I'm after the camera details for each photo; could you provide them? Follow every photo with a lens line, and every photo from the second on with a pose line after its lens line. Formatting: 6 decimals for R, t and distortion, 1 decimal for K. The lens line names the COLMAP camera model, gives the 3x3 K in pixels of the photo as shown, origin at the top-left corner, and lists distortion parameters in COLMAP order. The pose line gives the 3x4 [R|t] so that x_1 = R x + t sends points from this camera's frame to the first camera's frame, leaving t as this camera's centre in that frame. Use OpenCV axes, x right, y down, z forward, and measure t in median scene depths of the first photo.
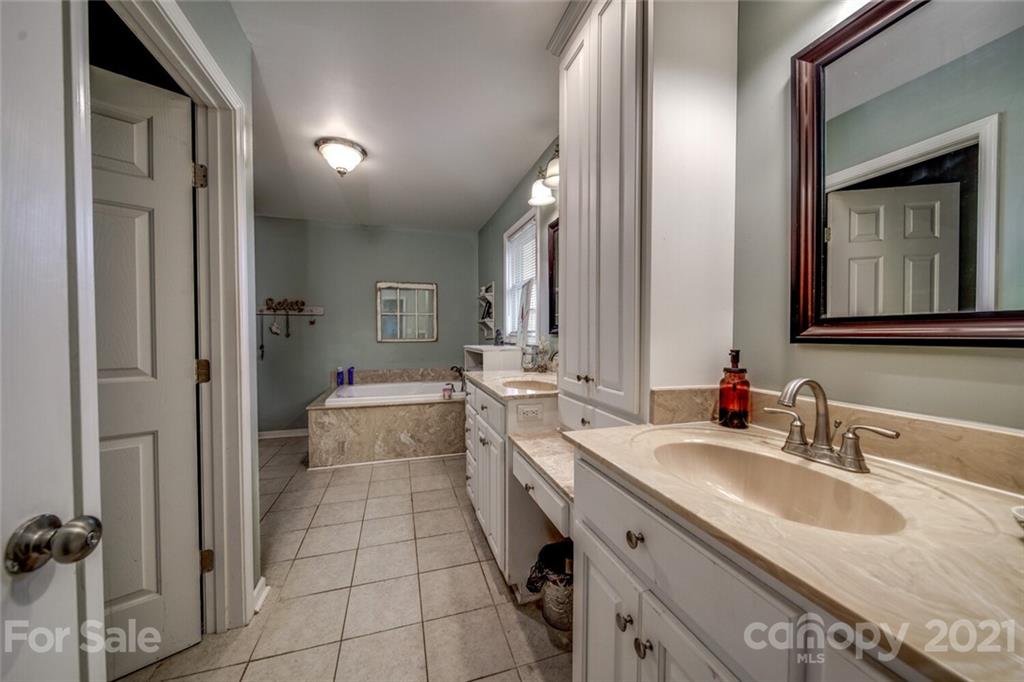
lens RADIAL K [[361.8, 0, 511.2], [0, 361.8, 341.7], [0, 0, 1]] dist [-0.000988, -0.000386]
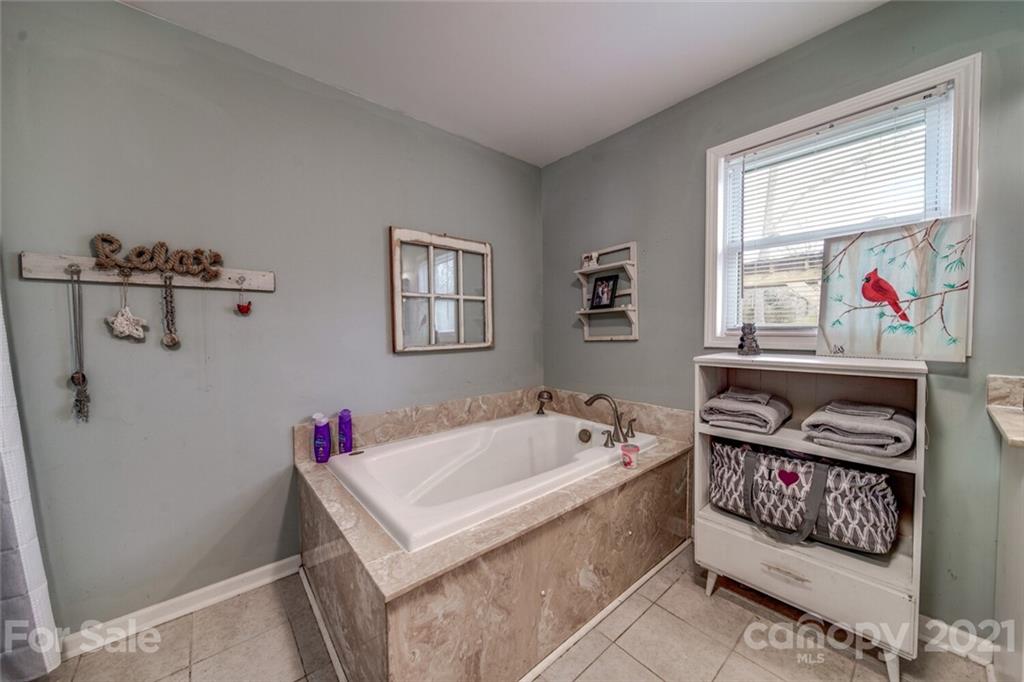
lens RADIAL K [[361.8, 0, 511.2], [0, 361.8, 341.7], [0, 0, 1]] dist [-0.000988, -0.000386]
pose [[0.920511, -0.020966, 0.390153, -0.444544], [0.020972, 0.999771, 0.004246, -0.013256], [-0.390153, 0.004274, 0.920740, 0.531985]]
